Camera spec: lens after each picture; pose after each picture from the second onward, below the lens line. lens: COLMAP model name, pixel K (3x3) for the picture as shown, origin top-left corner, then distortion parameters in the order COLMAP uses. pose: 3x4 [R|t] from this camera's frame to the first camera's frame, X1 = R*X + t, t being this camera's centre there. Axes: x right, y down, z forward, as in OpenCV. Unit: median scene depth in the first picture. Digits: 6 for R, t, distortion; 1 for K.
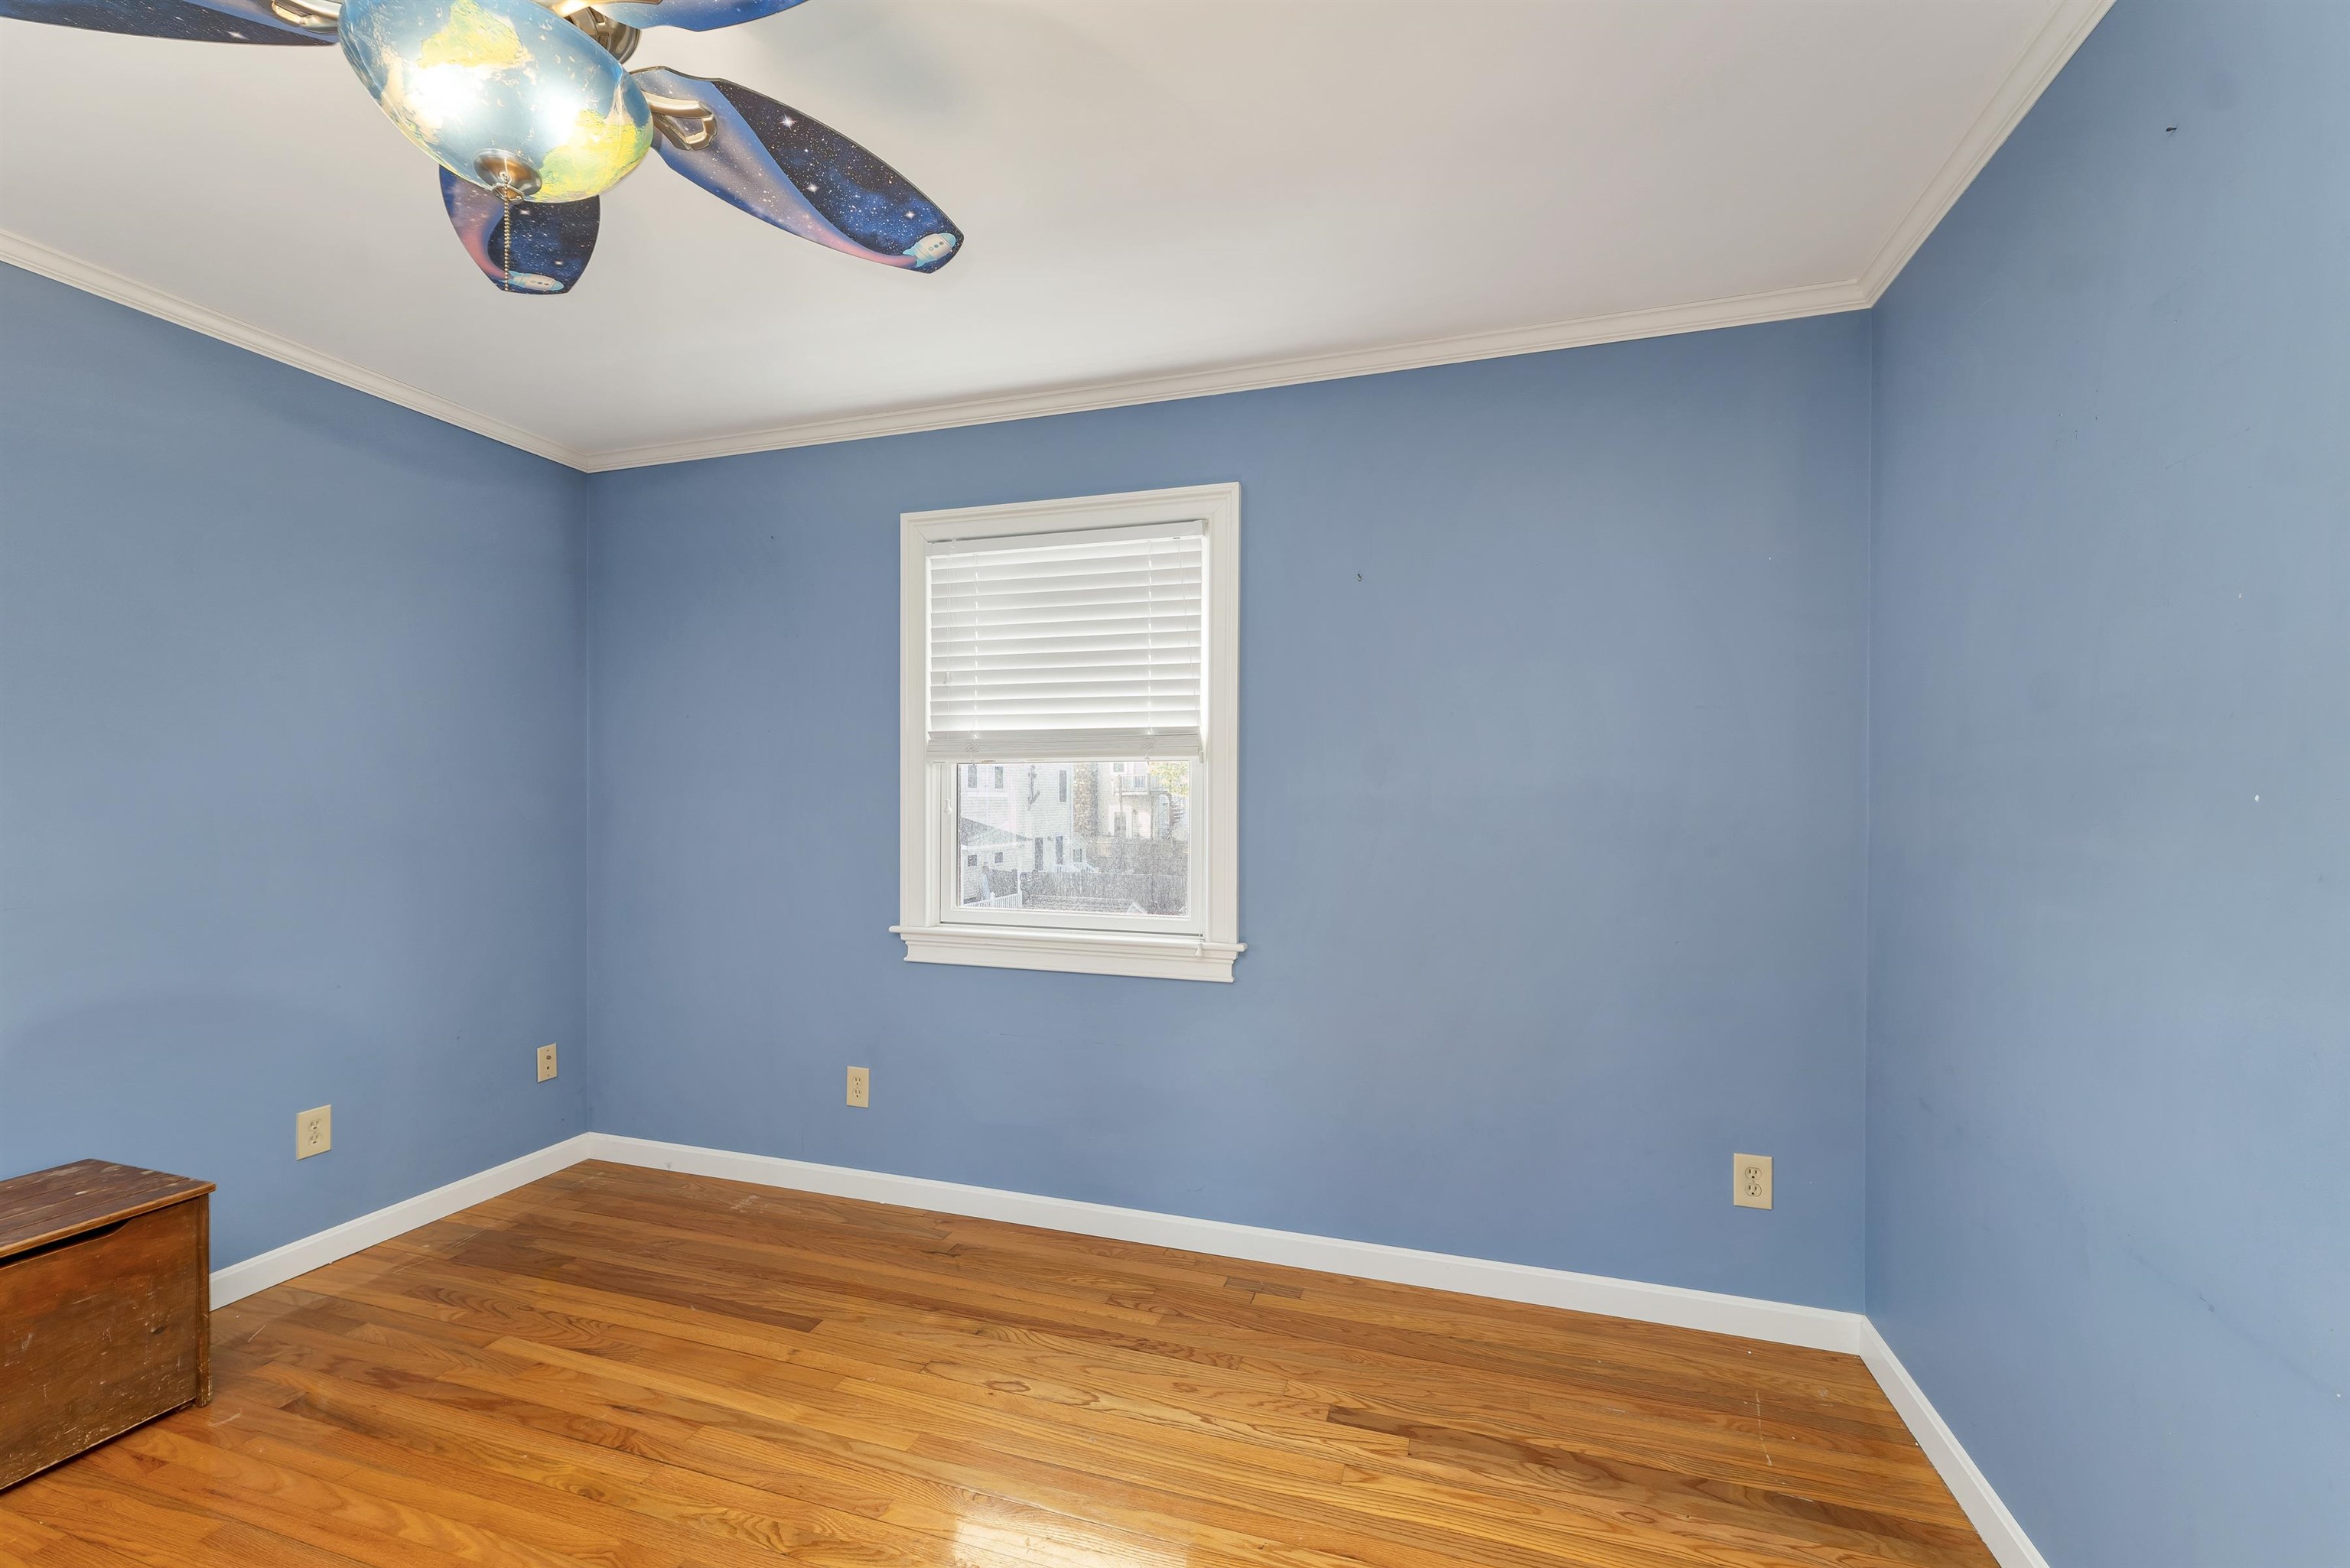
lens RADIAL K [[964.9, 0, 1162.3], [0, 964.9, 788.9], [0, 0, 1]] dist [0.001401, 0.000404]
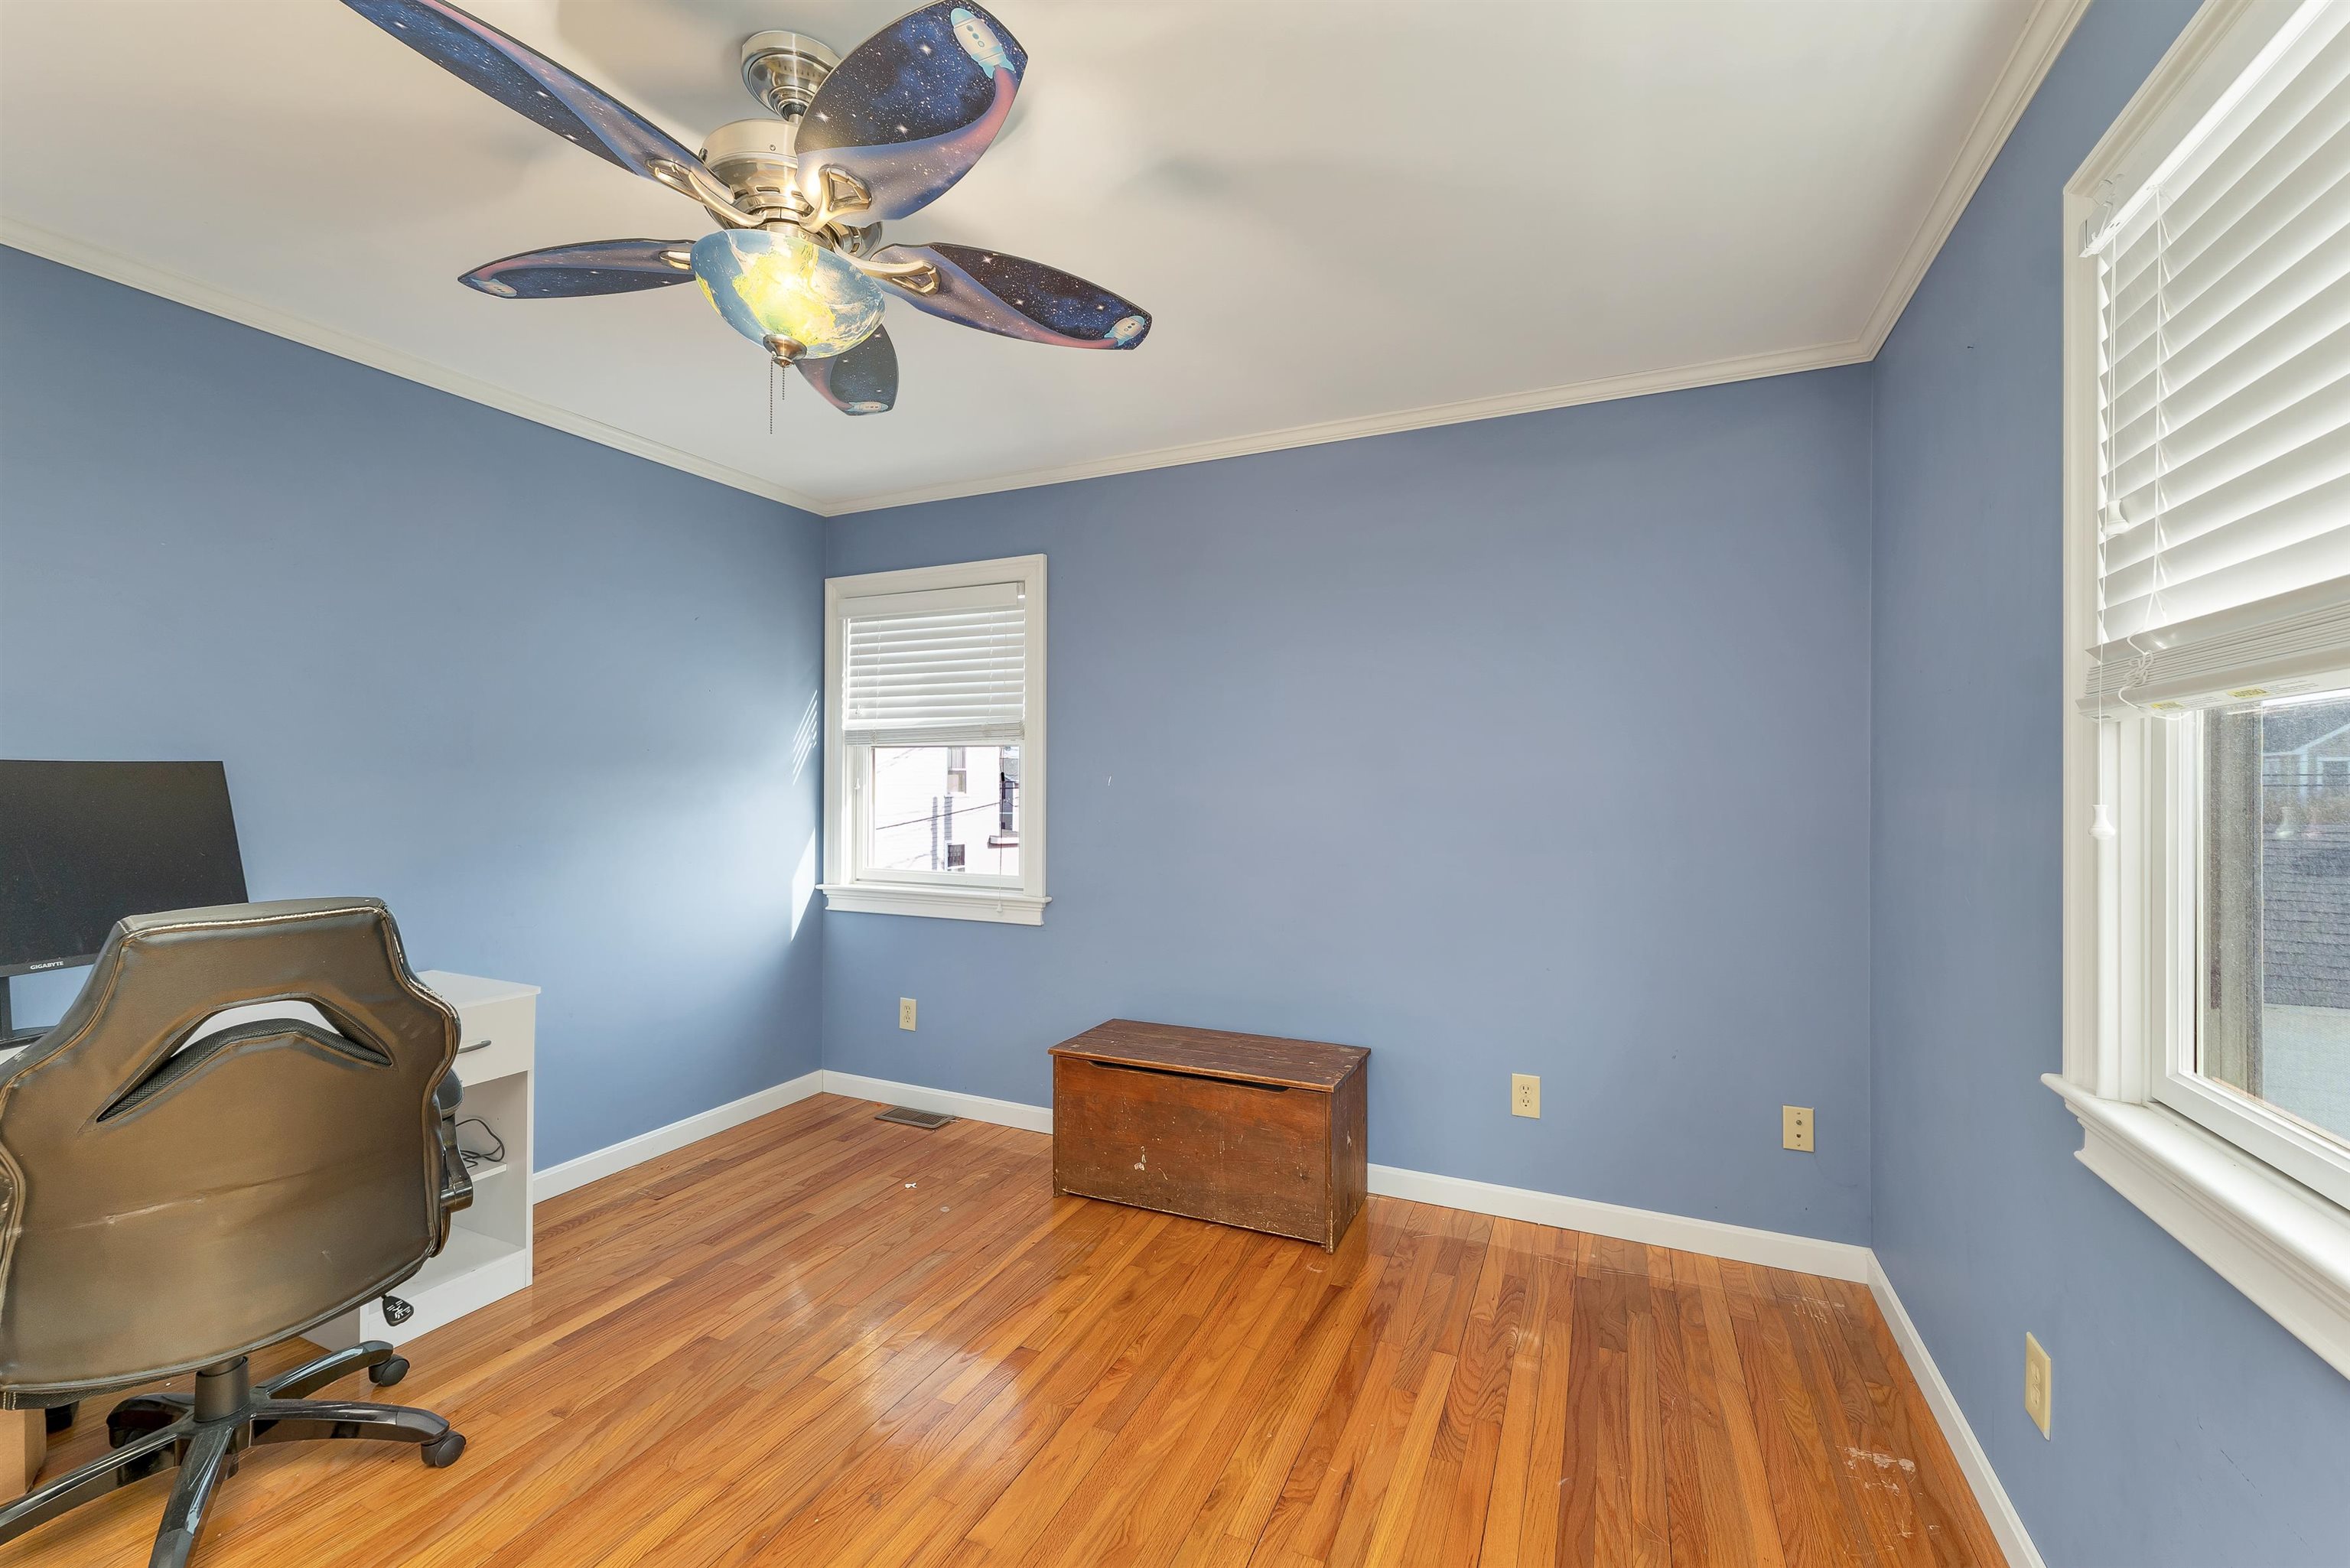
lens RADIAL K [[969.9, 0, 1165.8], [0, 969.9, 775.6], [0, 0, 1]] dist [0.000567, -0.000010]
pose [[-0.119903, -0.011687, -0.992717, 0.329004], [0.004444, 0.999914, -0.012309, 0.001200], [0.992776, -0.005888, -0.119841, 0.869190]]
